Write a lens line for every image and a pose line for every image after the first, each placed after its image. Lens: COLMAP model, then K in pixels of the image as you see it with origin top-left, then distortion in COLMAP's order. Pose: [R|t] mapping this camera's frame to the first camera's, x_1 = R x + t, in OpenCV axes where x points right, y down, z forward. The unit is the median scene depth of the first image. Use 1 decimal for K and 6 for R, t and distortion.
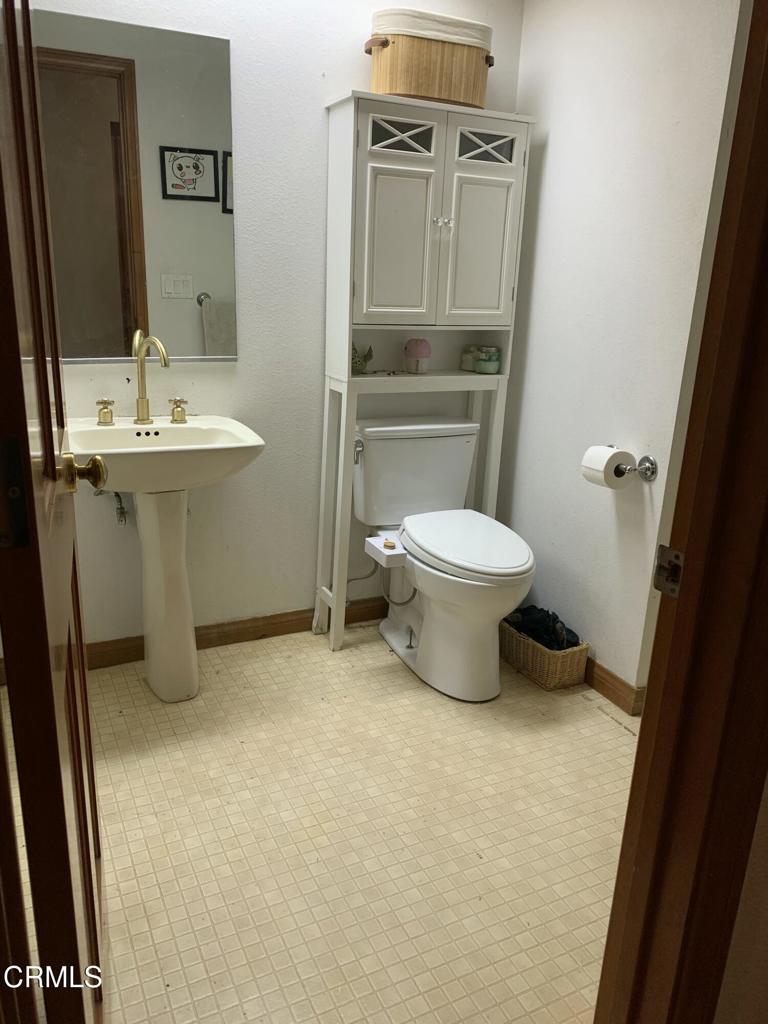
lens RADIAL K [[791.1, 0, 392.5], [0, 791.1, 511.5], [0, 0, 1]] dist [0.020944, -0.029604]
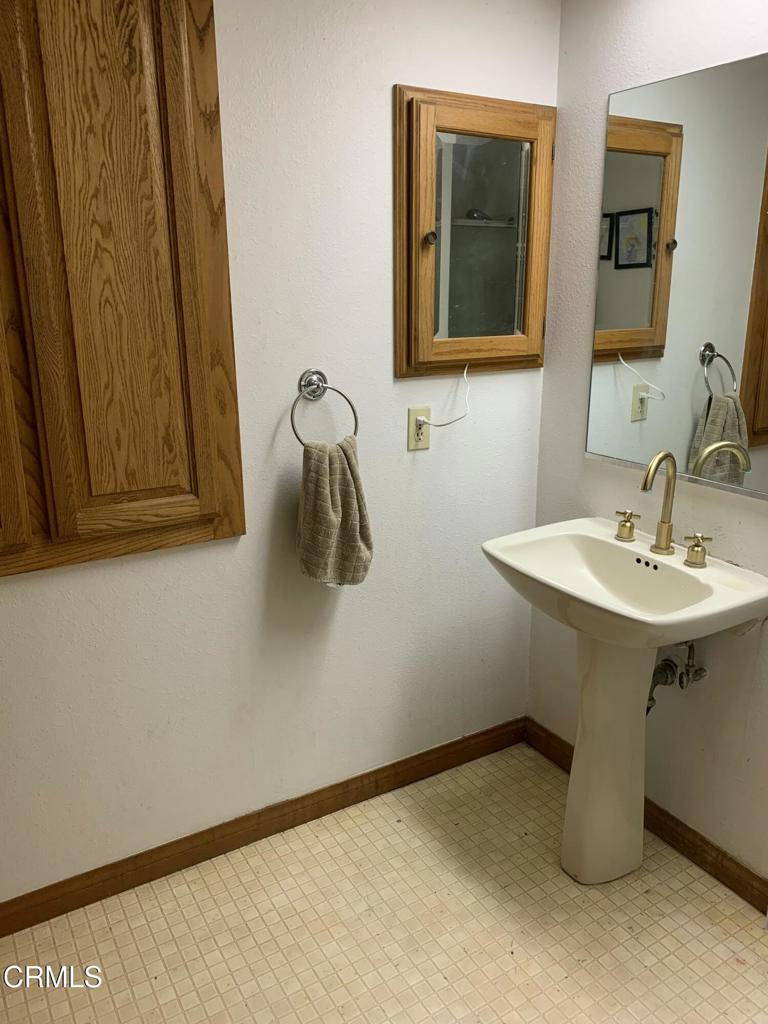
lens RADIAL K [[791.1, 0, 392.5], [0, 791.1, 511.5], [0, 0, 1]] dist [0.020944, -0.029604]
pose [[0.073496, 0.244530, -0.966852, 0.430483], [-0.294037, 0.931693, 0.213286, -0.237971], [0.952964, 0.268614, 0.140376, 0.608390]]
